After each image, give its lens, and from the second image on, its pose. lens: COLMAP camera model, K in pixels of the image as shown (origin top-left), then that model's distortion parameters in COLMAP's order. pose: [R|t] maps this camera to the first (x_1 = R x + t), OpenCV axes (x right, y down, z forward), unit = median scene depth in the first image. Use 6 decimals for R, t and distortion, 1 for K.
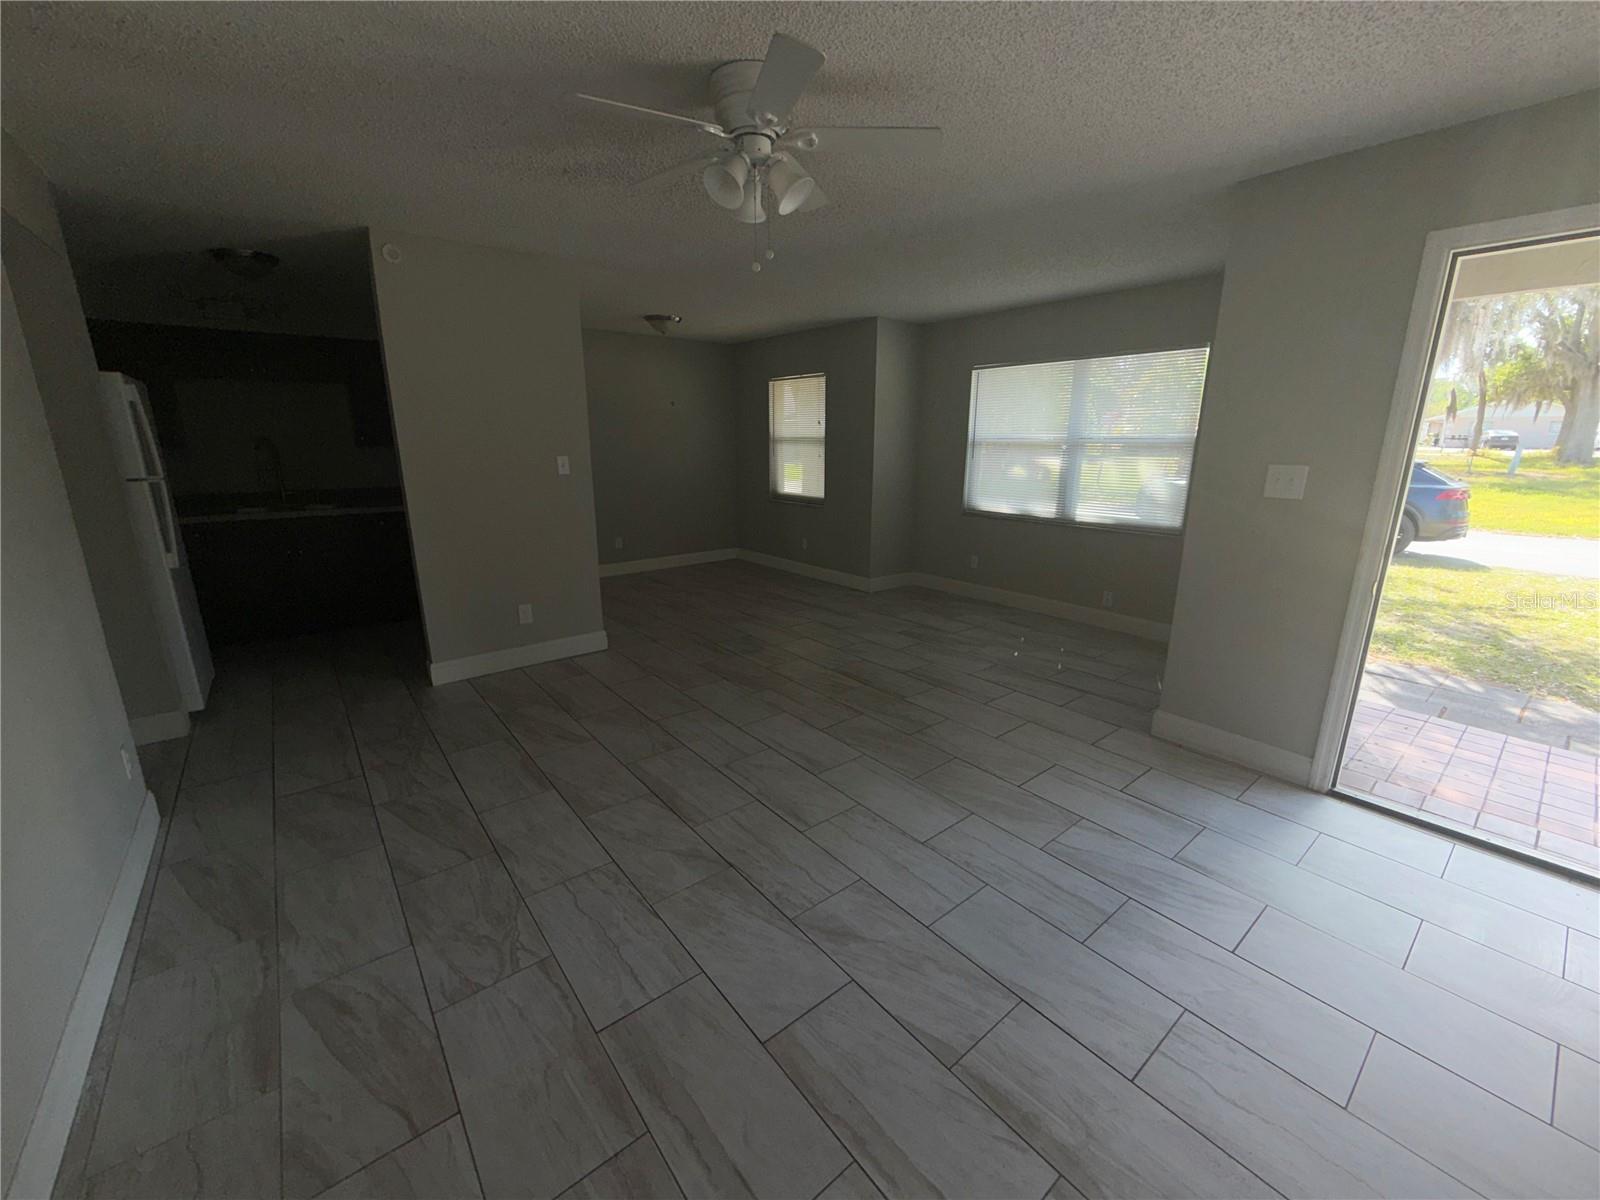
lens RADIAL K [[638.3, 0, 799.3], [0, 638.3, 597.9], [0, 0, 1]] dist [0.000504, -0.000504]
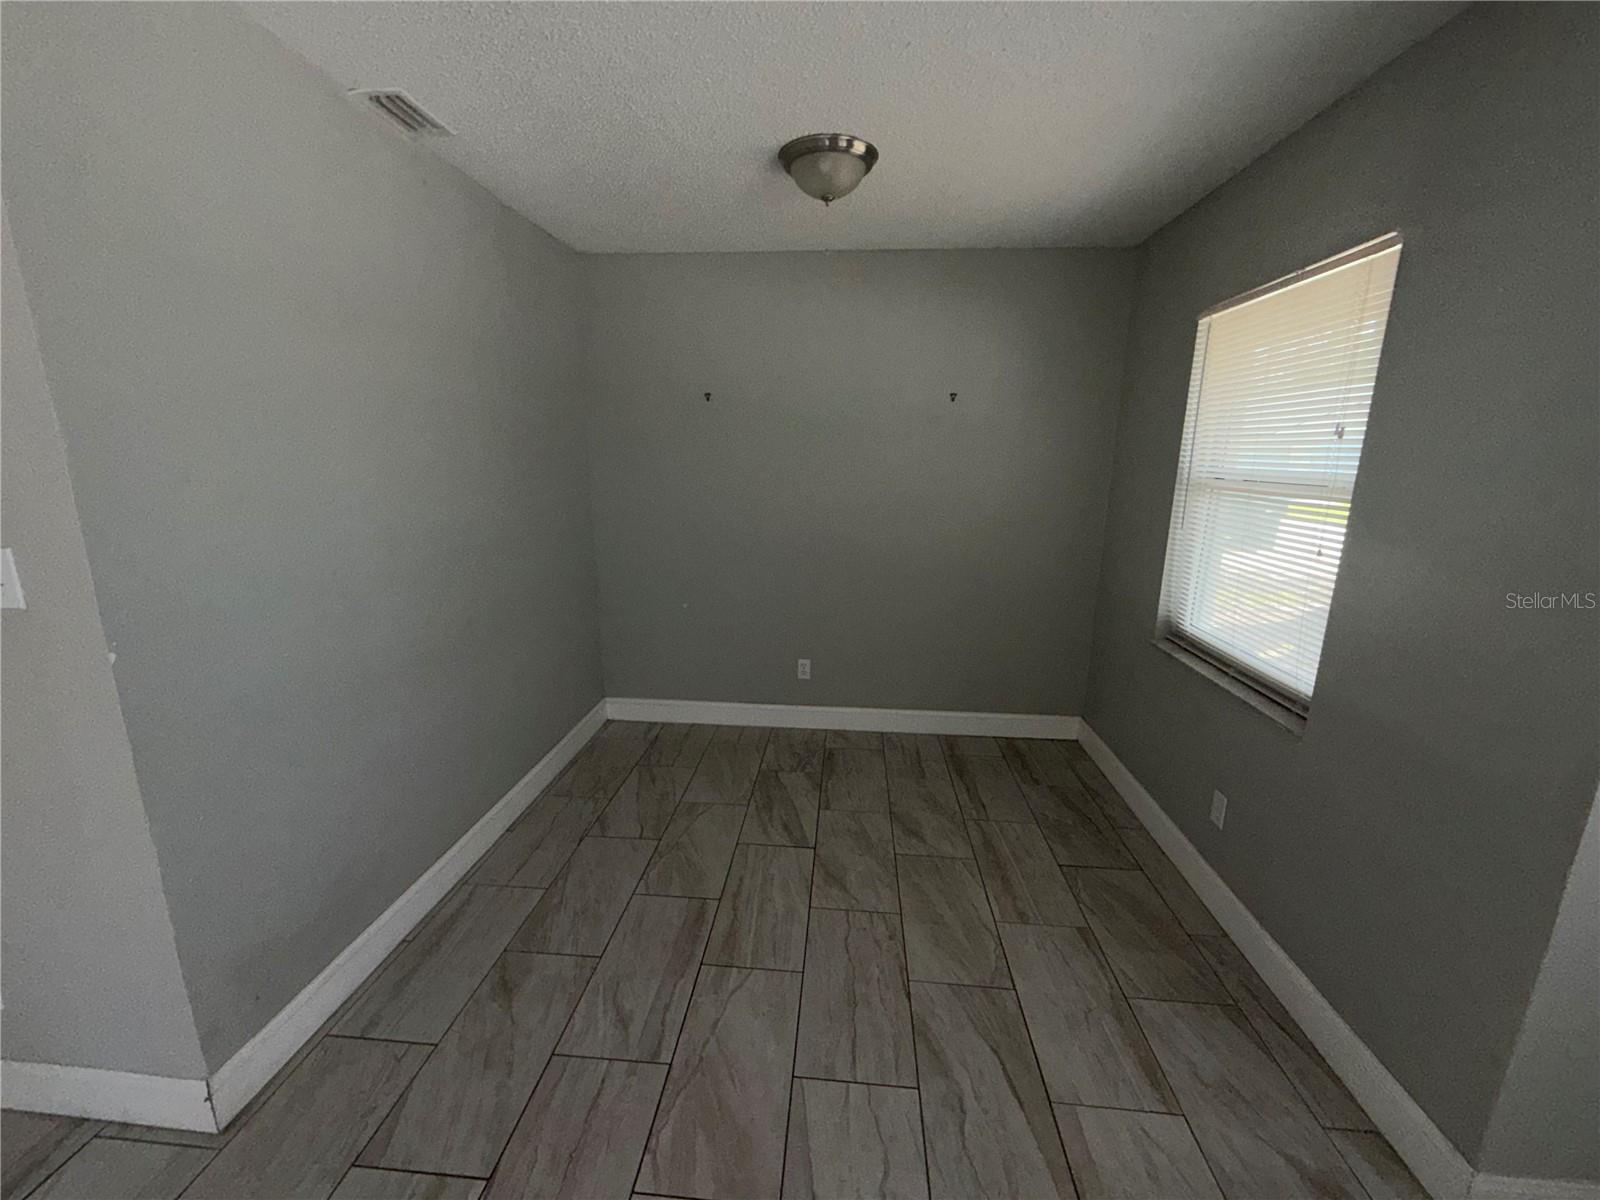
lens RADIAL K [[638.3, 0, 799.3], [0, 638.3, 597.9], [0, 0, 1]] dist [0.000504, -0.000504]
pose [[0.719631, 0.158187, -0.676098, 0.139570], [-0.177556, 0.983254, 0.041063, -0.406123], [0.671271, 0.090495, 0.735667, 1.514930]]
